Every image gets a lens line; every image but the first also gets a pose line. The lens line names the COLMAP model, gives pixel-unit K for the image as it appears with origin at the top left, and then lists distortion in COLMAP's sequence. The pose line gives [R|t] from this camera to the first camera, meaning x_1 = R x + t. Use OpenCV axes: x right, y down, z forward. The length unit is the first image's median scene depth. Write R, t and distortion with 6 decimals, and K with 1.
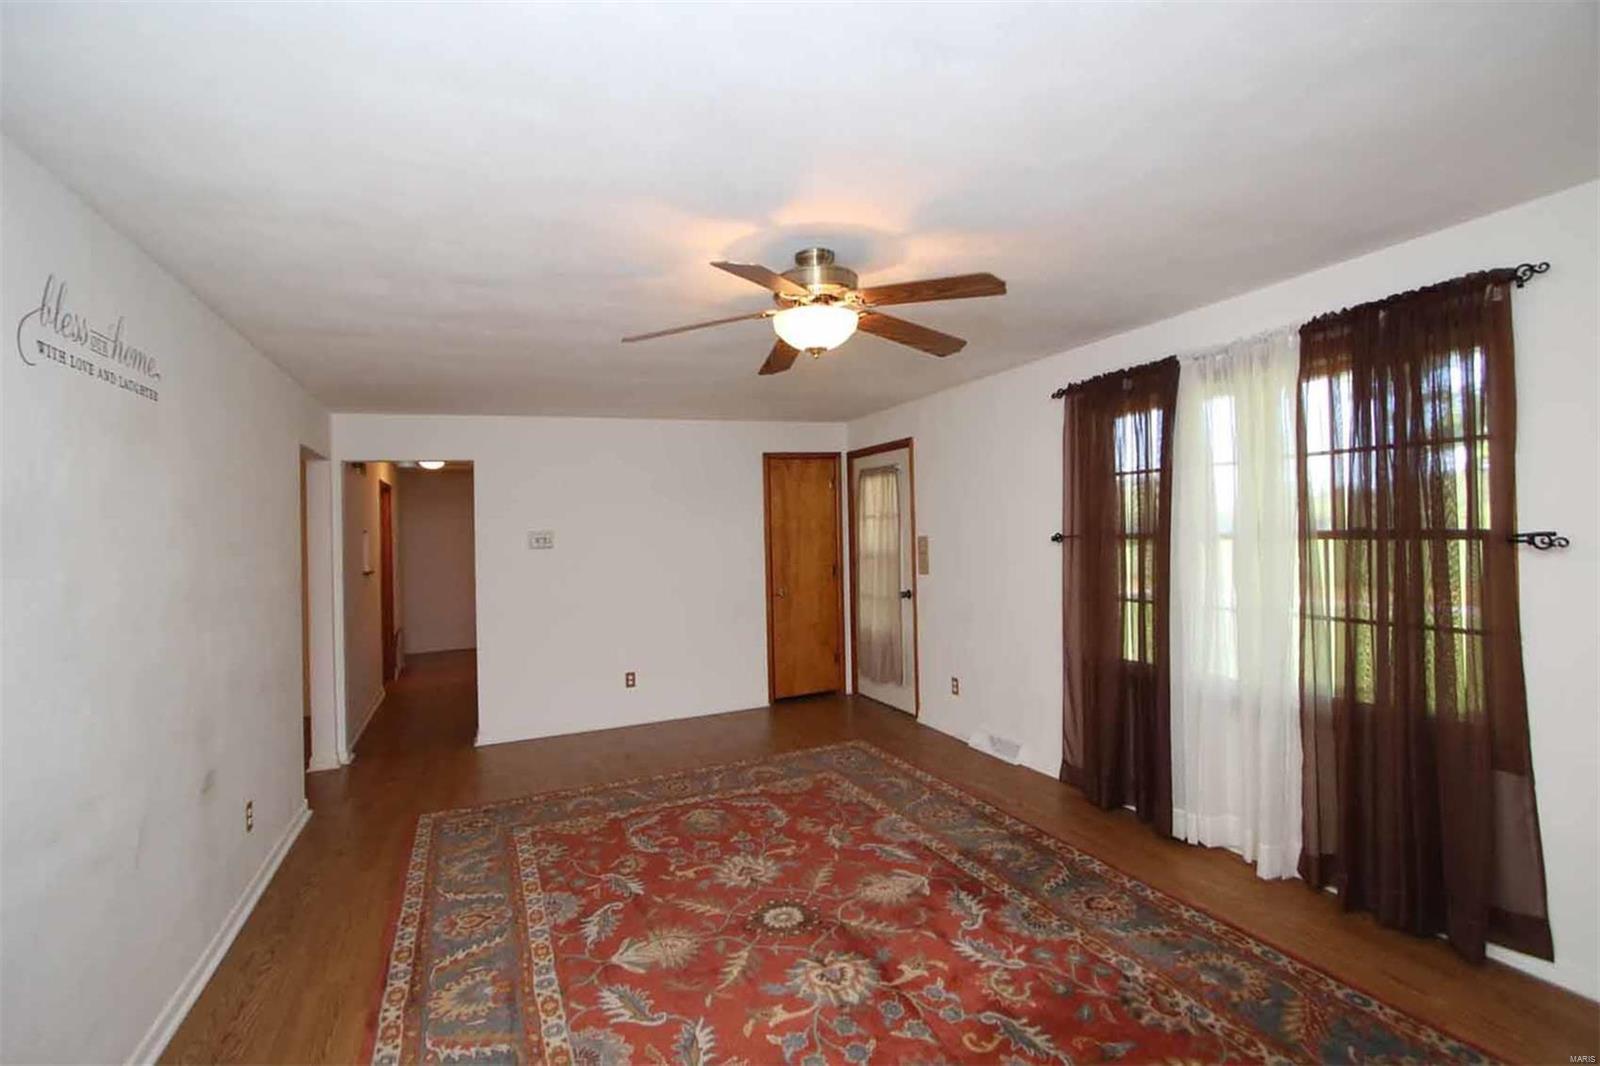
lens RADIAL K [[745.6, 0, 802.2], [0, 745.6, 507.7], [0, 0, 1]] dist [-0.003925, -0.000198]
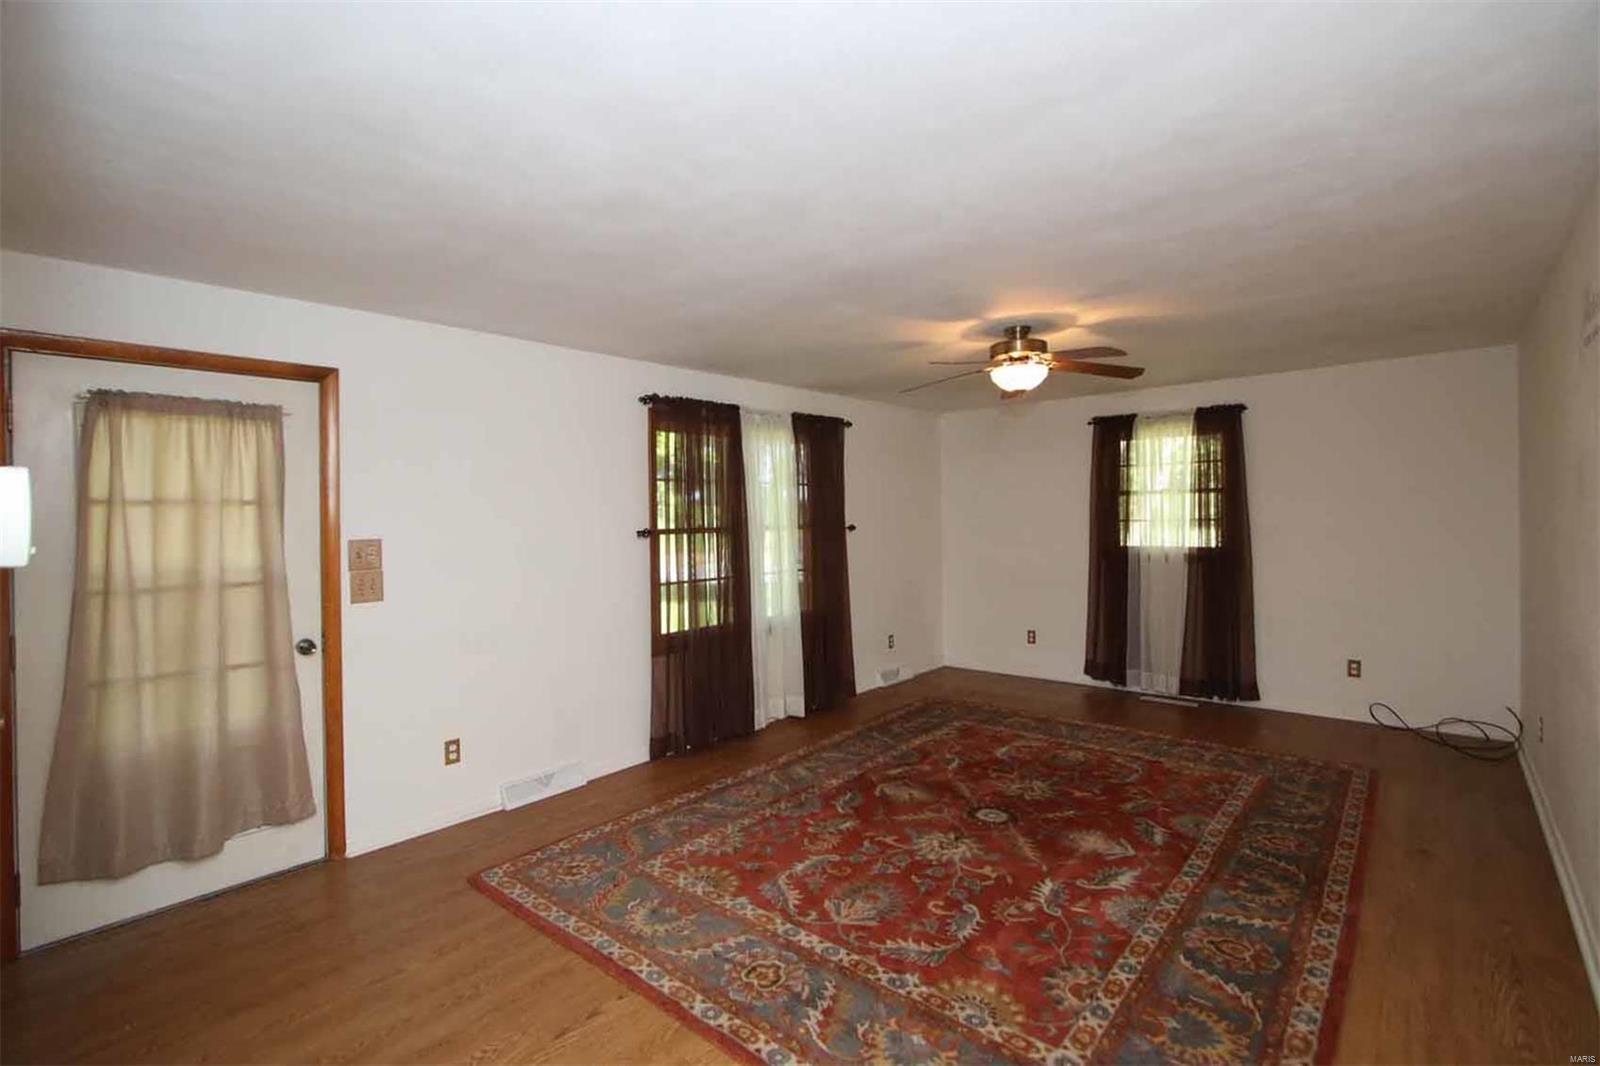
lens RADIAL K [[731.6, 0, 787.0], [0, 731.6, 527.2], [0, 0, 1]] dist [-0.009494, -0.000452]
pose [[-0.420017, 0.036316, 0.906789, -0.814020], [0.011486, 0.999332, -0.034702, 0.084277], [-0.907444, -0.004160, -0.420153, 1.476293]]
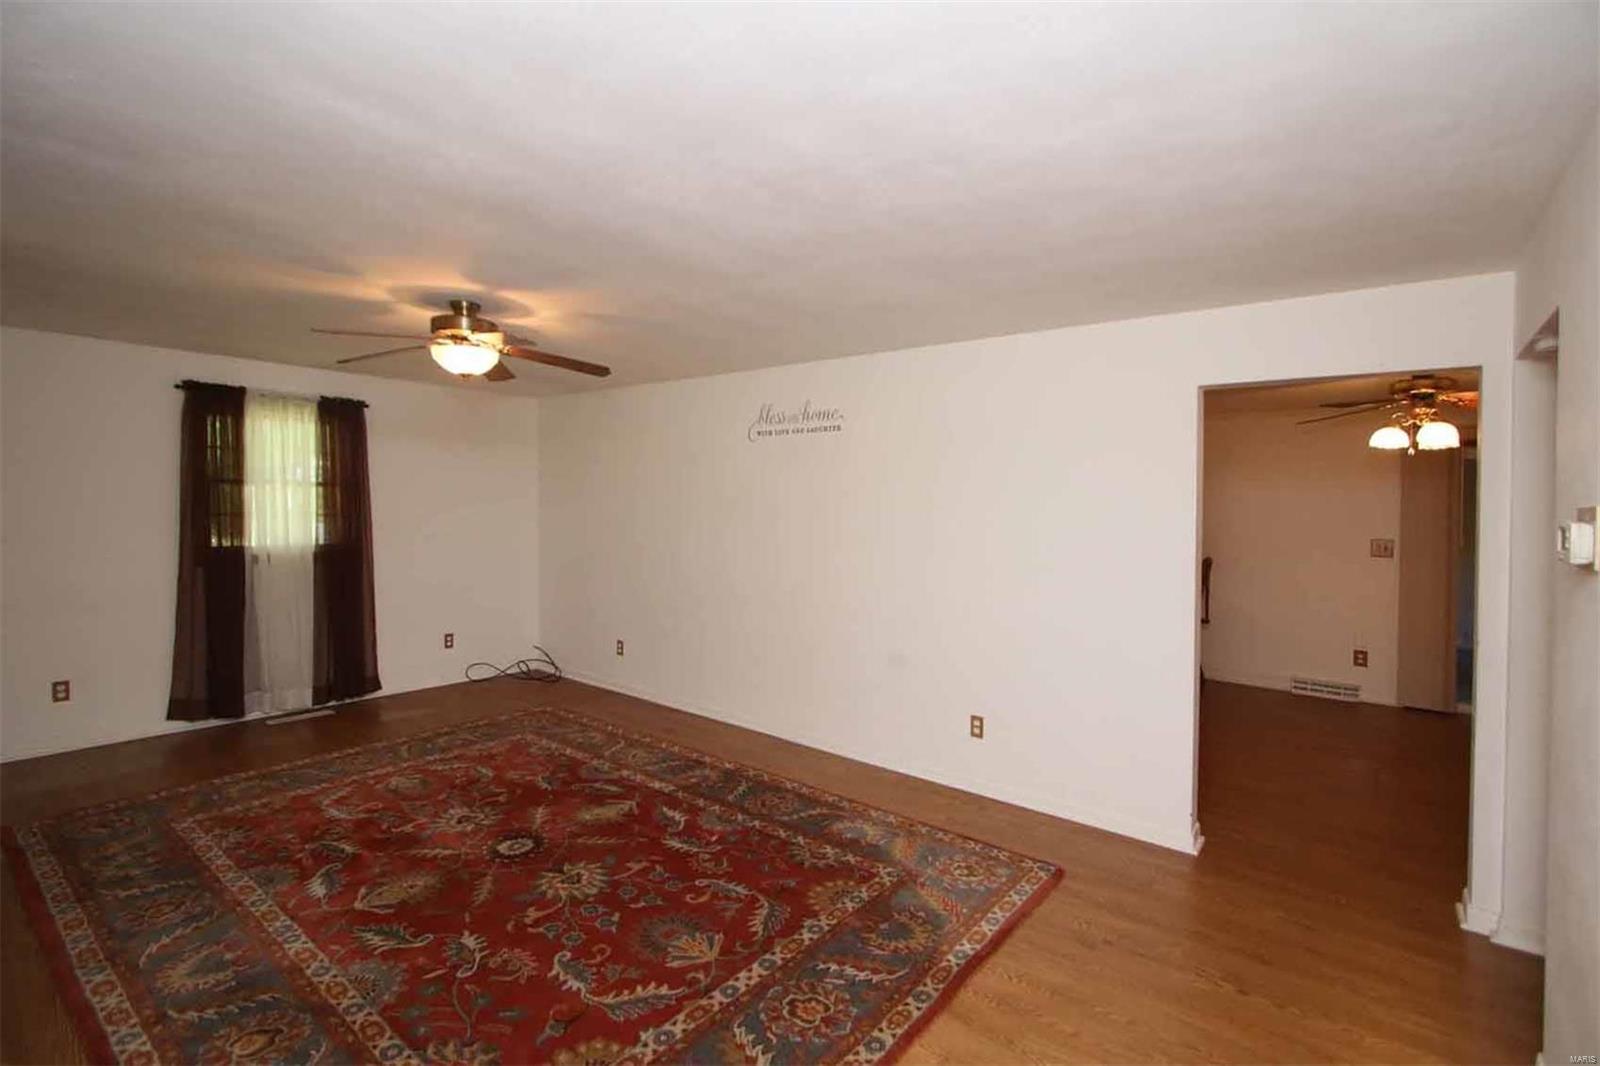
lens RADIAL K [[731.6, 0, 787.0], [0, 731.6, 527.2], [0, 0, 1]] dist [-0.009494, -0.000452]
pose [[-0.890592, 0.037043, -0.453292, 0.074967], [0.028836, 0.999271, 0.025005, 0.037132], [0.453888, 0.009198, -0.891011, 1.756213]]
